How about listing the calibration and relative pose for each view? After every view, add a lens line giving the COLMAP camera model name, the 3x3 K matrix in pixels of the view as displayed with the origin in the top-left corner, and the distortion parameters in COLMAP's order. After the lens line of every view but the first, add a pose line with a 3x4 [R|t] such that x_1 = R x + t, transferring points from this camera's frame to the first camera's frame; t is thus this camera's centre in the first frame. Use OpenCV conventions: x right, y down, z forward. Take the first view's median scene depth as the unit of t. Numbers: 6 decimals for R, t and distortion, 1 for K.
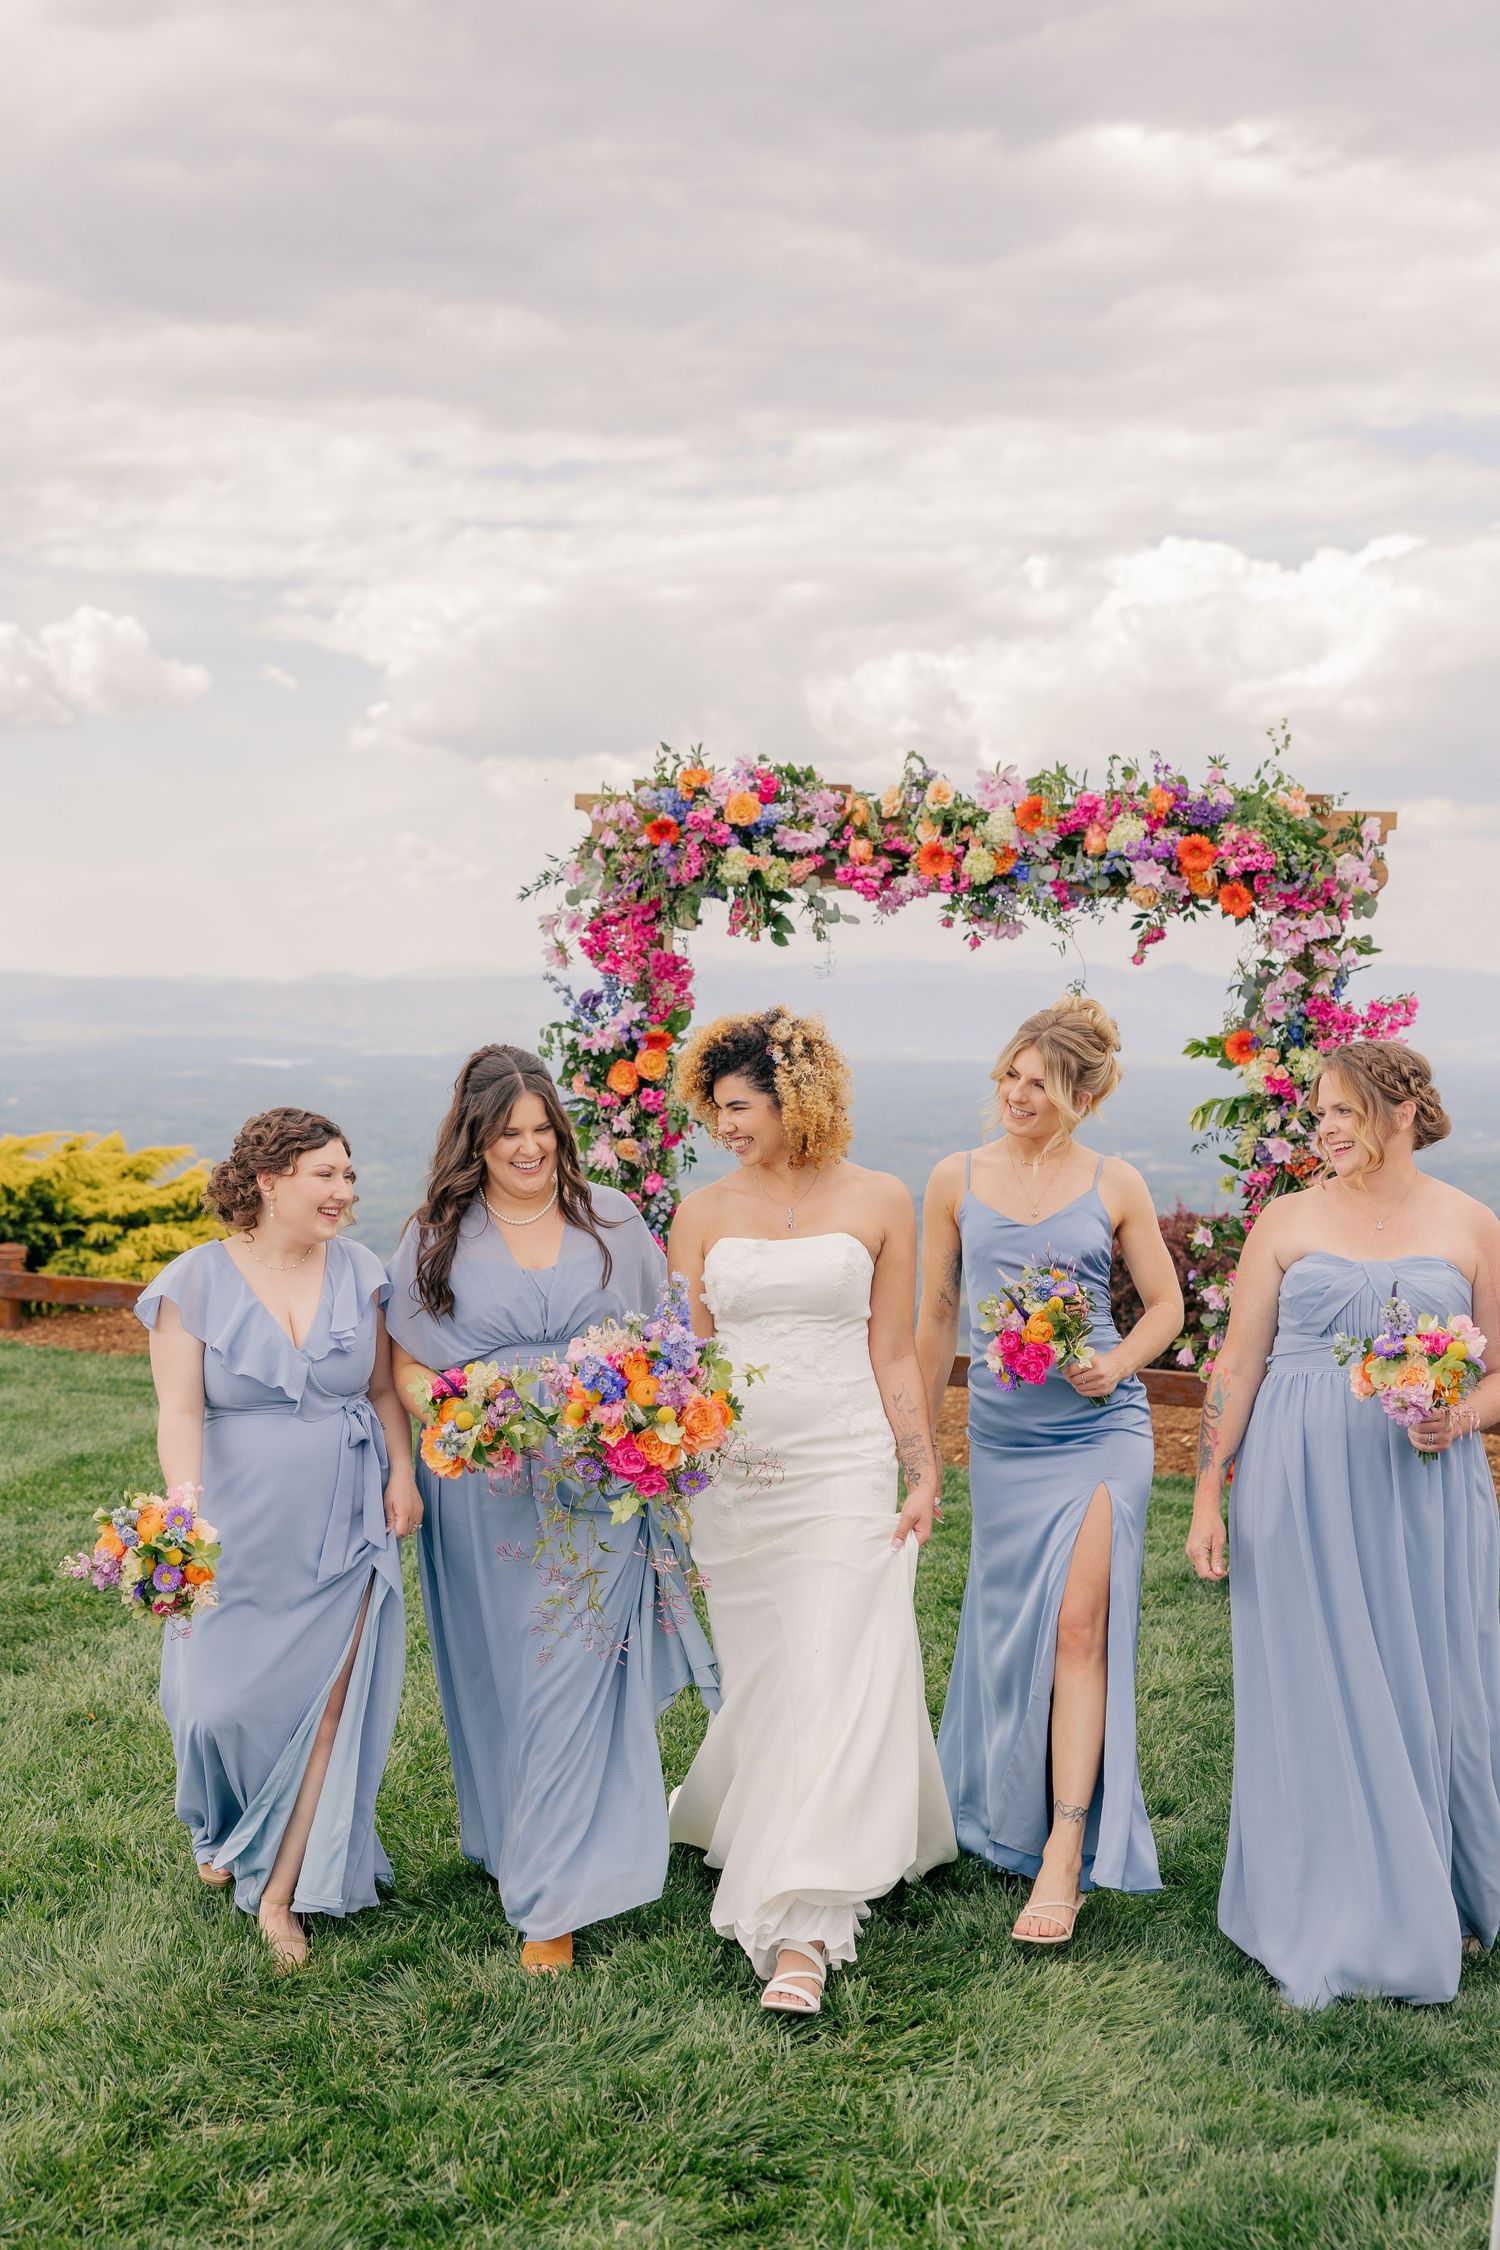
lens RADIAL K [[3081.7, 0, 708.3], [0, 3081.7, 1108.5], [0, 0, 1]] dist [0.035254, 0.000000]
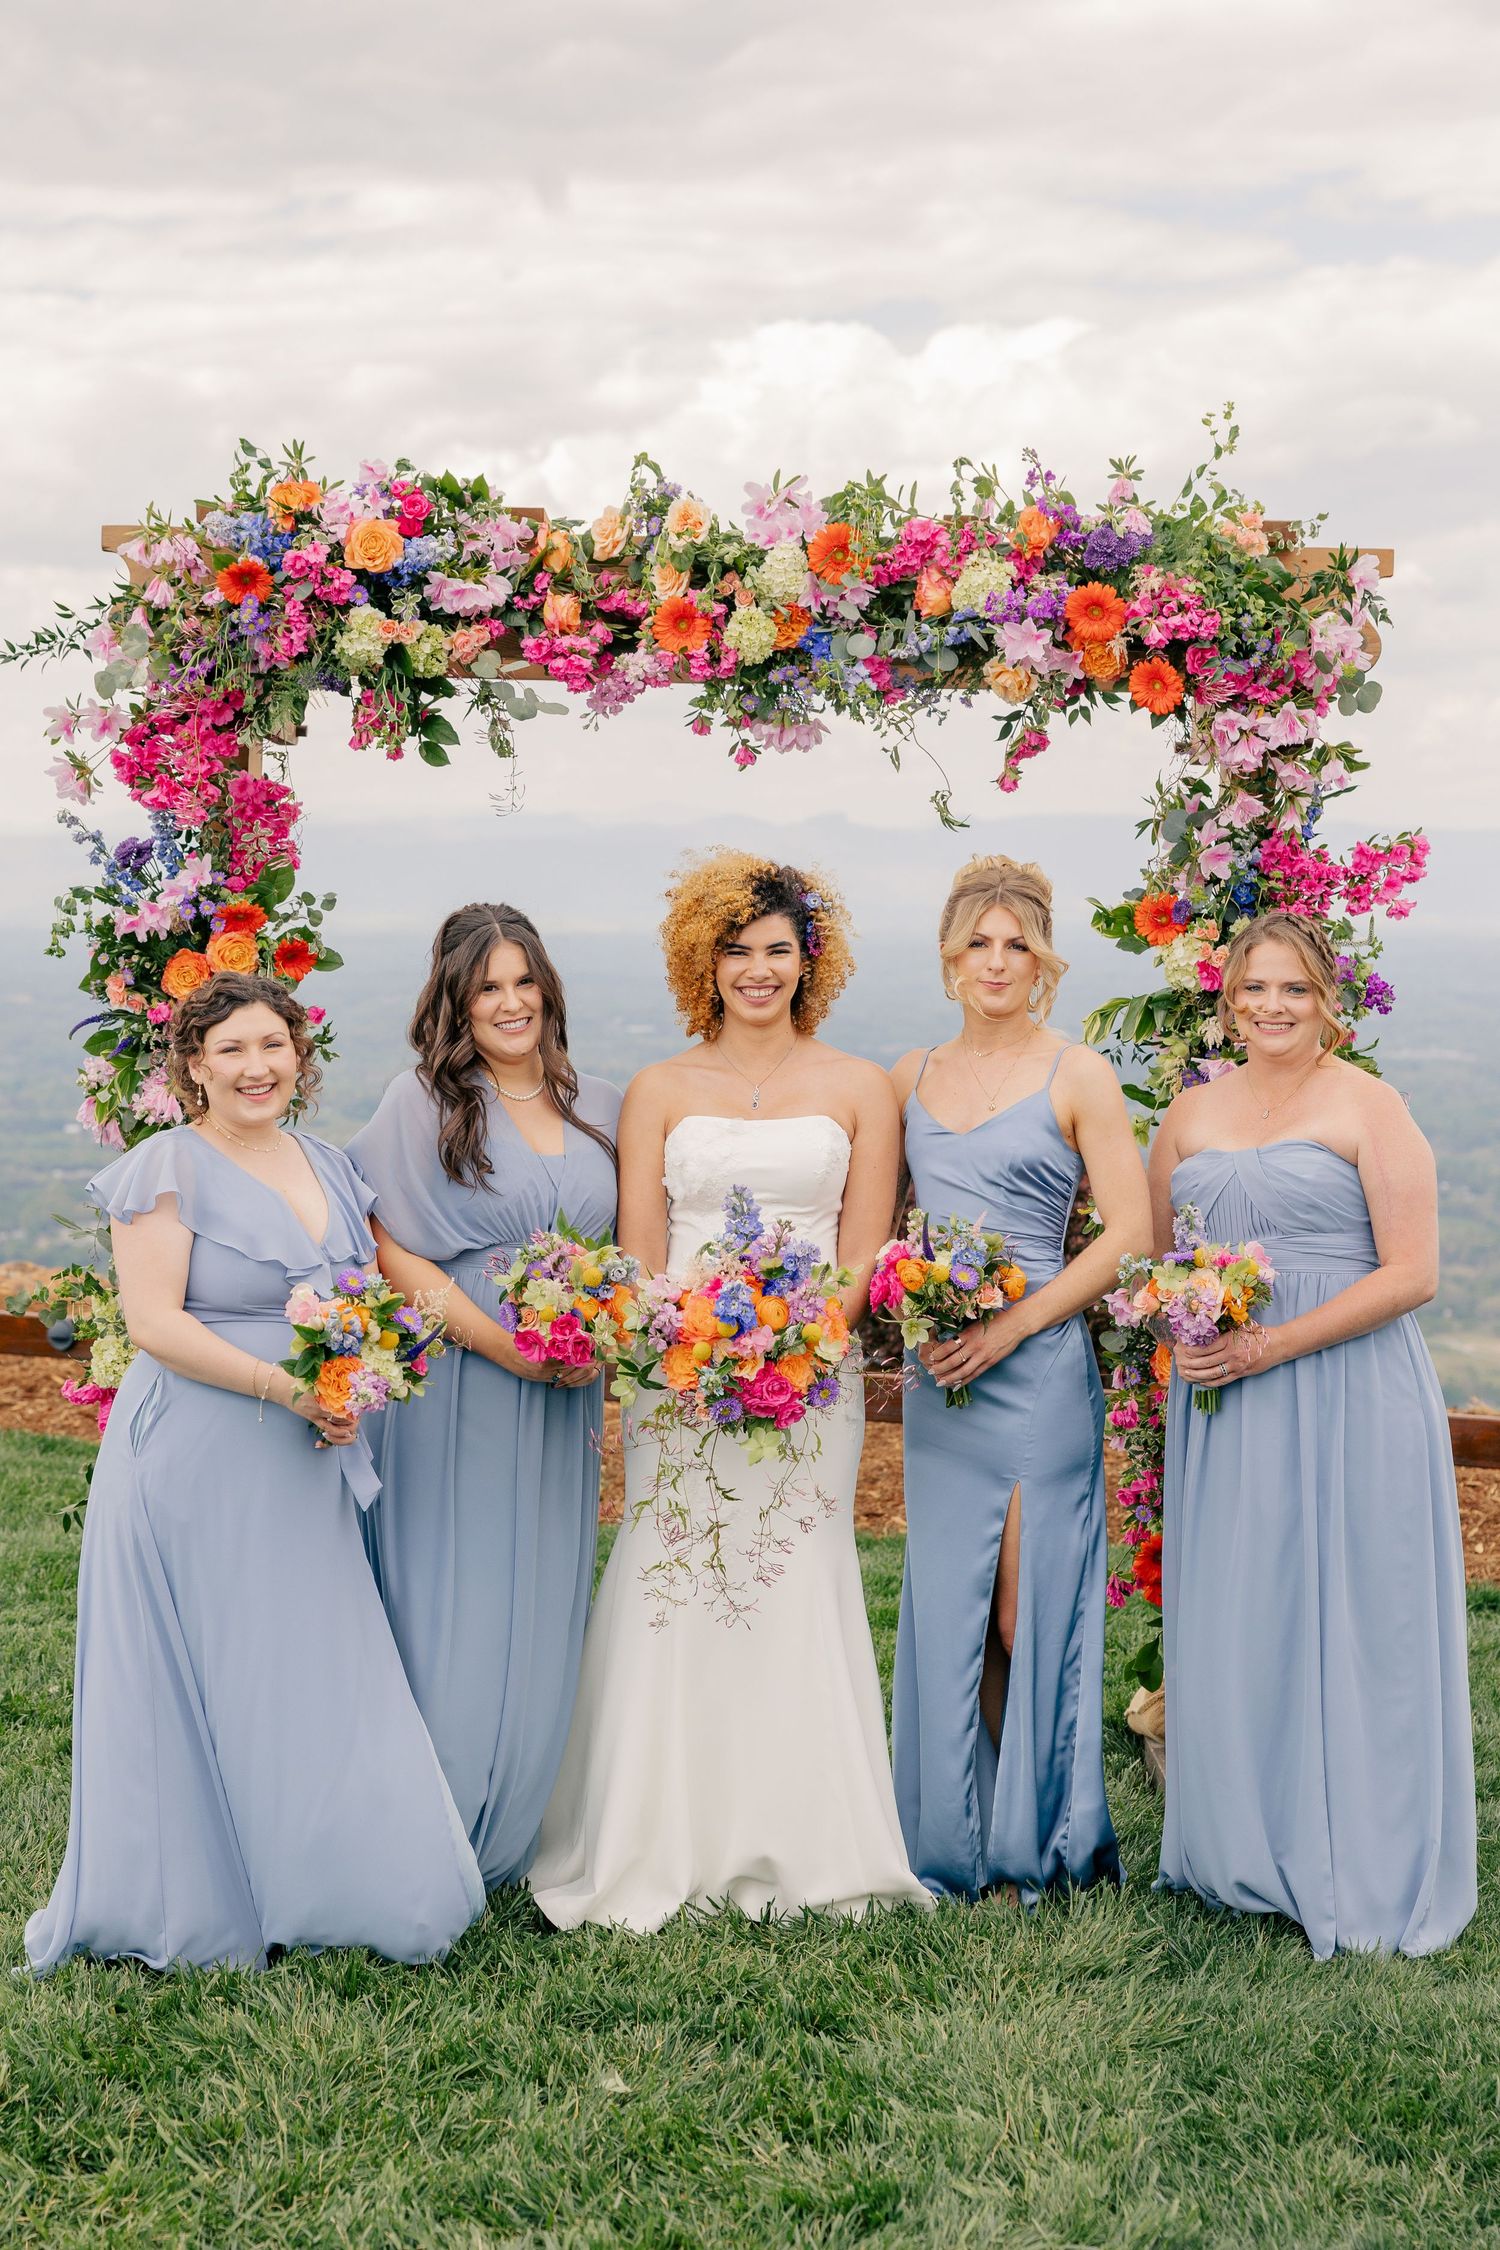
lens RADIAL K [[3682.0, 0, 662.0], [0, 3682.0, 1082.9], [0, 0, 1]] dist [0.013412, 0.000000]
pose [[0.994050, -0.016710, 0.107636, -0.012977], [0.013977, 0.999562, 0.026094, -0.006935], [-0.108025, -0.024434, 0.993848, 0.248629]]
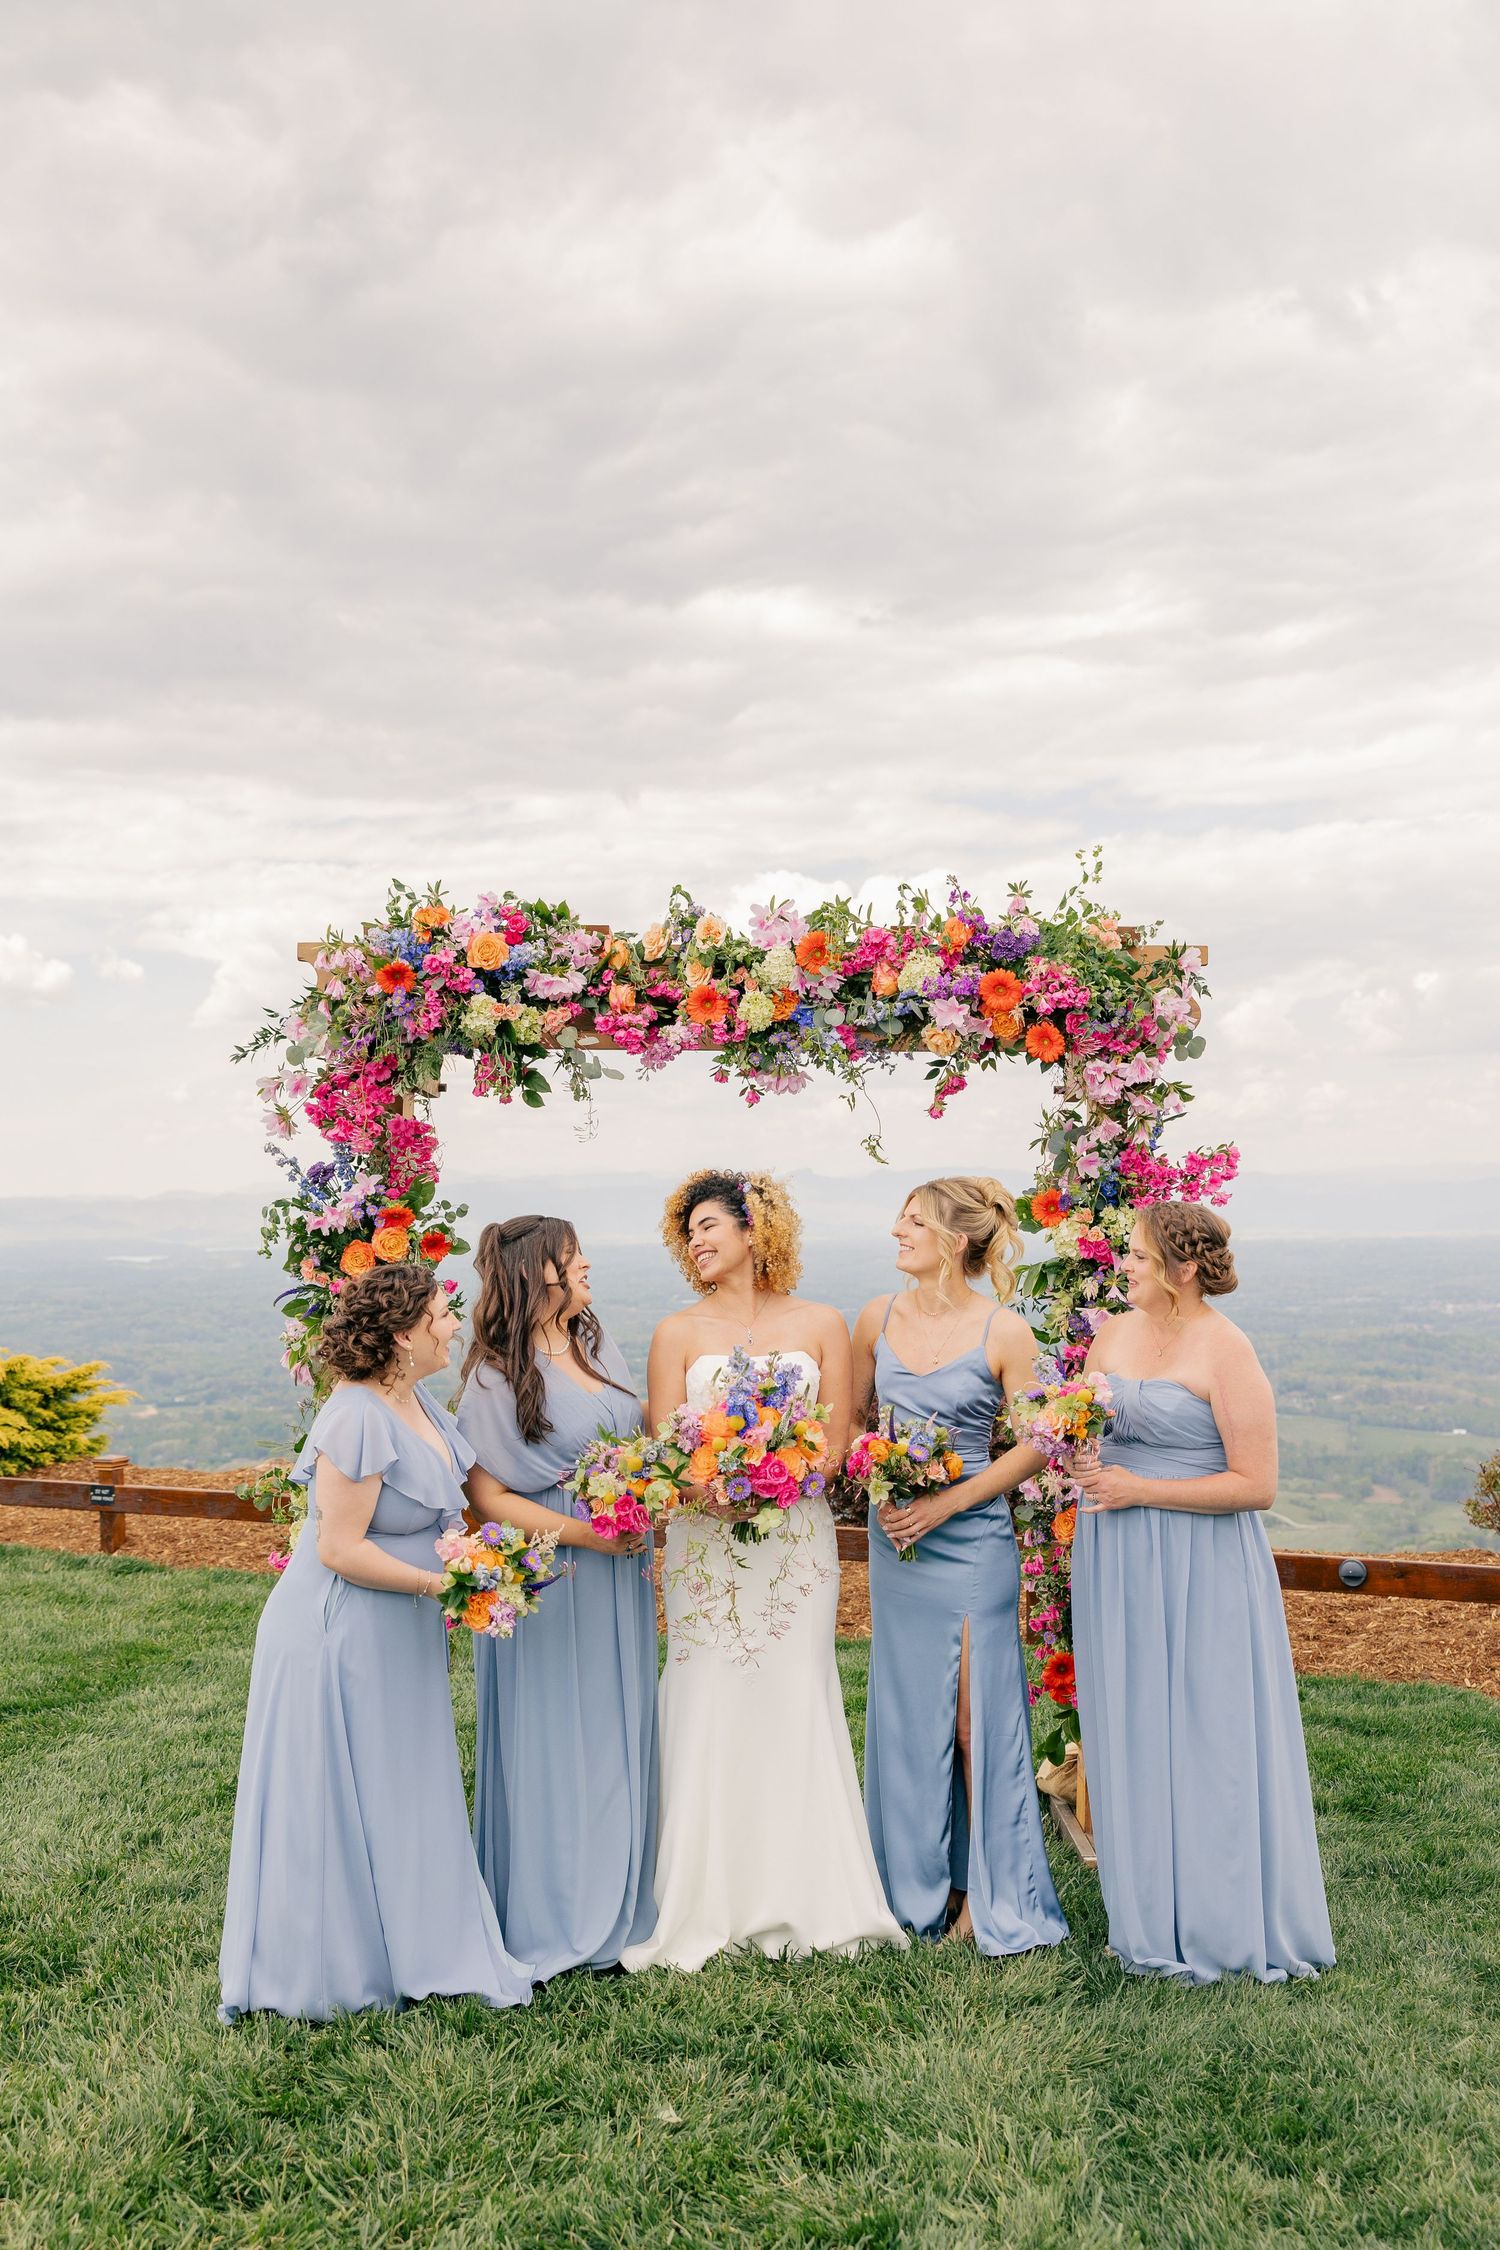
lens RADIAL K [[2230.1, 0, 731.6], [0, 2230.1, 1168.8], [0, 0, 1]] dist [0.037165, 0.000000]
pose [[0.992272, -0.022882, 0.121952, 0.001089], [0.028855, 0.998457, -0.047439, -0.002829], [-0.120679, 0.050591, 0.991402, 0.362300]]
